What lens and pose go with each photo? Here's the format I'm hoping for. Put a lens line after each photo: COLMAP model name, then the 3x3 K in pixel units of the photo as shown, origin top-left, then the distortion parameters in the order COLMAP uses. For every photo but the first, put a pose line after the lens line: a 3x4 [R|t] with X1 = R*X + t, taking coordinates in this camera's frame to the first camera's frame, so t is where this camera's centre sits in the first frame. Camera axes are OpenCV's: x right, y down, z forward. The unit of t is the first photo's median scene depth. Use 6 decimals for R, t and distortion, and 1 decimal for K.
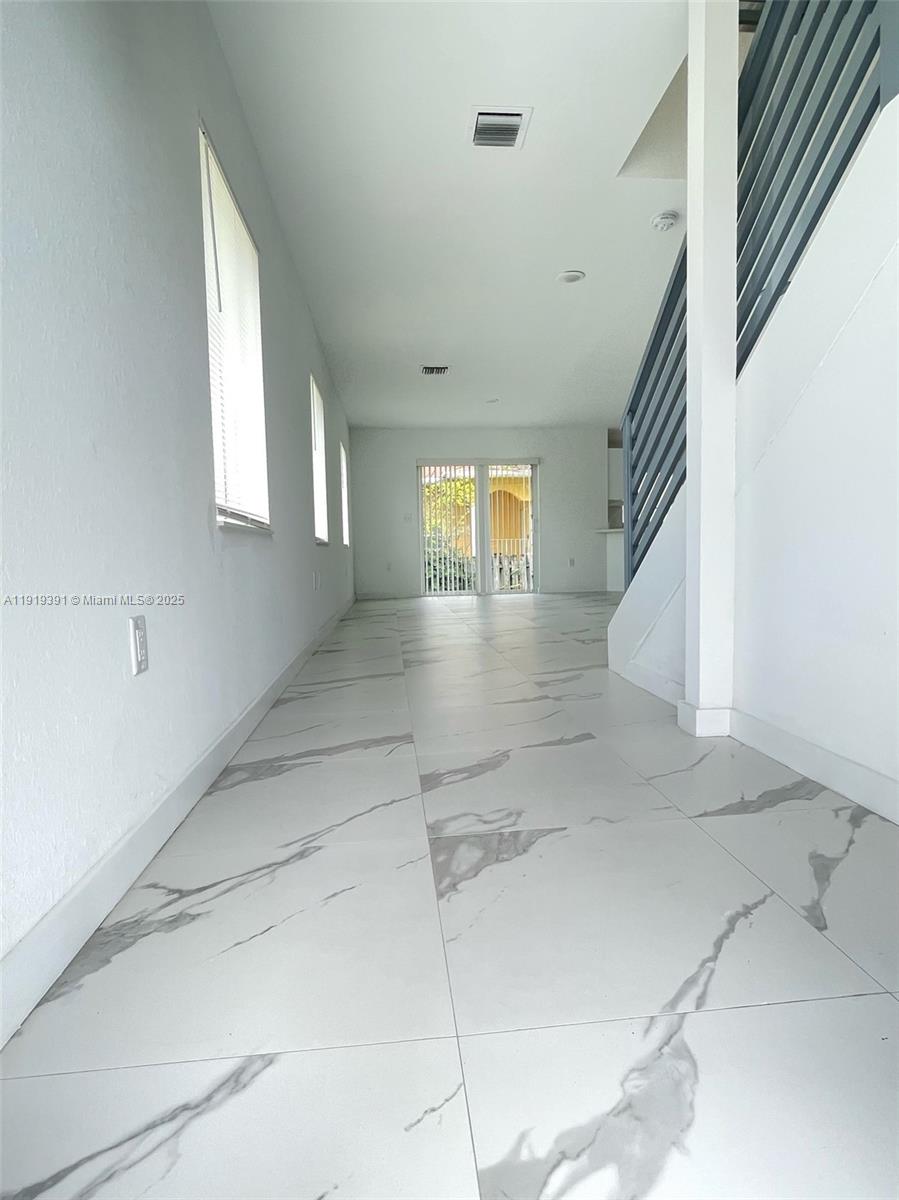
lens RADIAL K [[648.2, 0, 449.5], [0, 648.2, 600.0], [0, 0, 1]] dist [-0.005445, -0.000245]
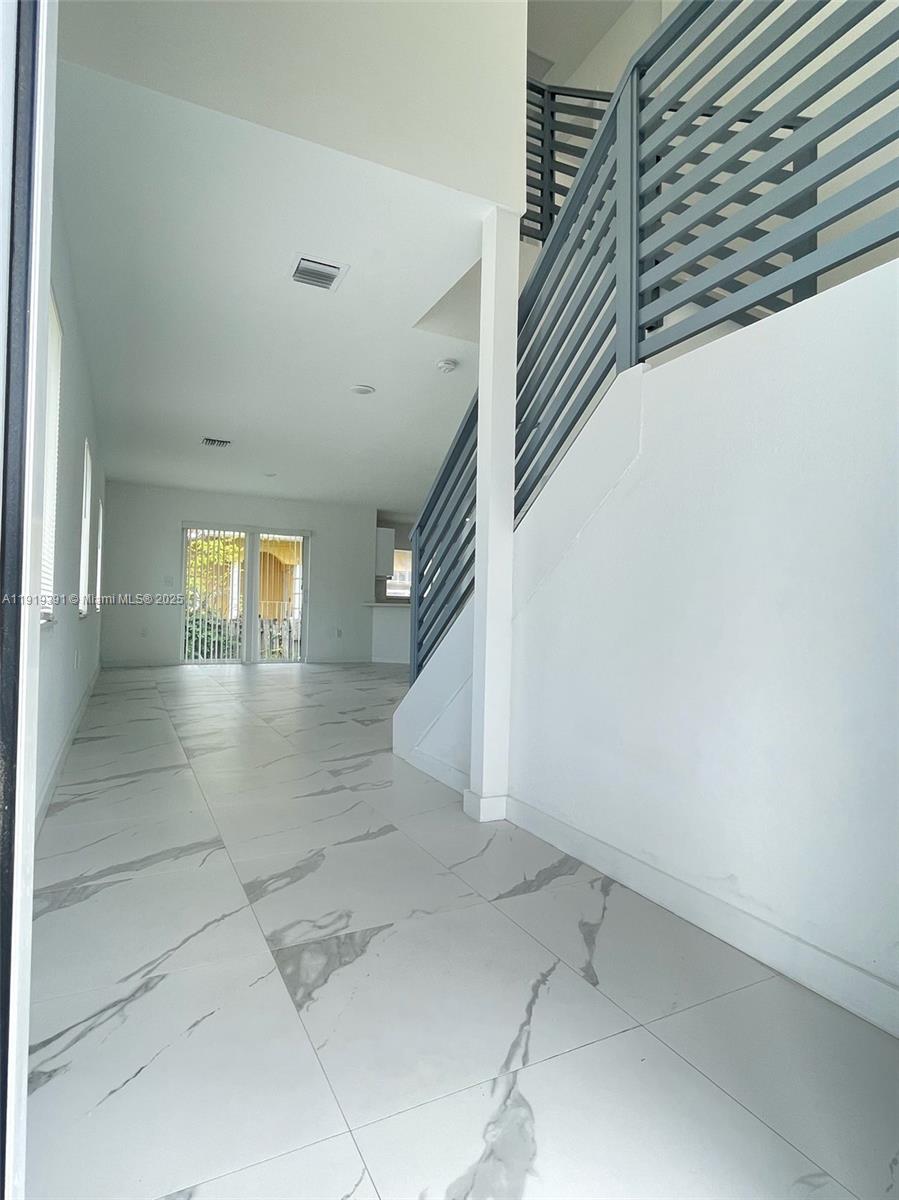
lens RADIAL K [[648.2, 0, 449.5], [0, 648.2, 600.0], [0, 0, 1]] dist [-0.005445, -0.000245]
pose [[0.930436, 0.049372, 0.363112, -0.162575], [-0.016146, 0.995444, -0.093976, -0.108759], [-0.366098, 0.081576, 0.926994, -0.143755]]
